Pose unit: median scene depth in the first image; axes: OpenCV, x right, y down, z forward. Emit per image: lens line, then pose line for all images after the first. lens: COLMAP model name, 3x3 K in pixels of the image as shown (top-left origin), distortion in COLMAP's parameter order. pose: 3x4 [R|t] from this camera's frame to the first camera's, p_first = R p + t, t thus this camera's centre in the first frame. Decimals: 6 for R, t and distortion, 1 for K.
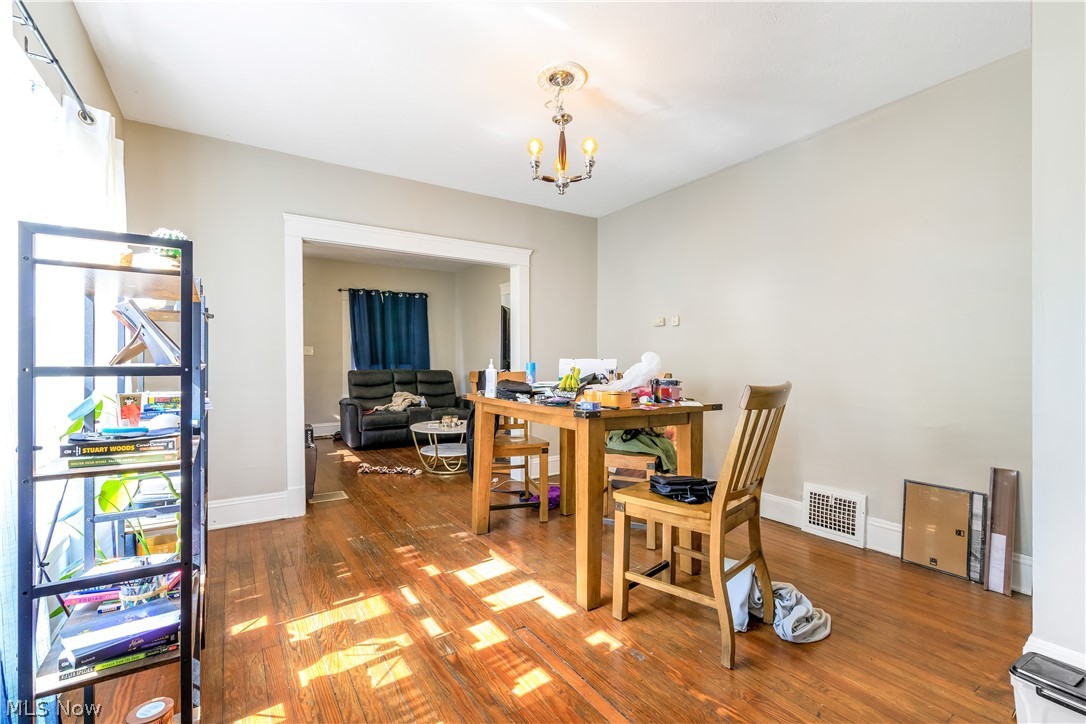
lens RADIAL K [[481.2, 0, 546.7], [0, 481.2, 366.0], [0, 0, 1]] dist [-0.003435, -0.000138]
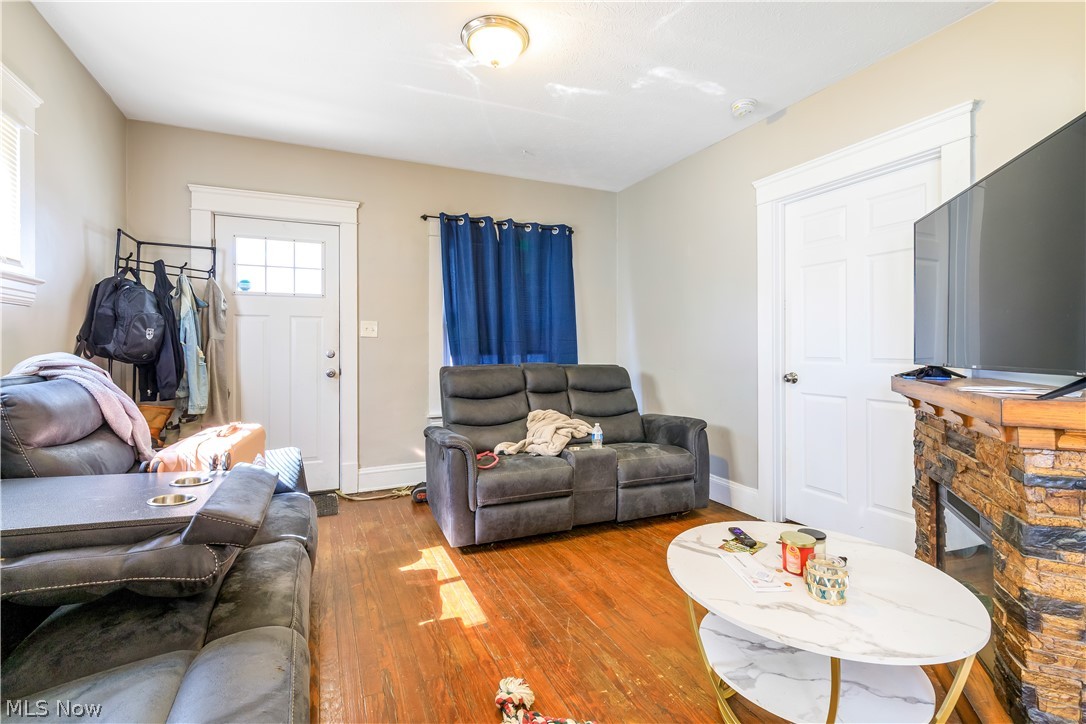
lens RADIAL K [[481.2, 0, 536.9], [0, 481.2, 350.3], [0, 0, 1]] dist [-0.003435, -0.000138]
pose [[0.987327, -0.004384, -0.158637, -0.220904], [0.002419, 0.999918, -0.012582, -0.001137], [0.158679, 0.012039, 0.987257, 0.490345]]
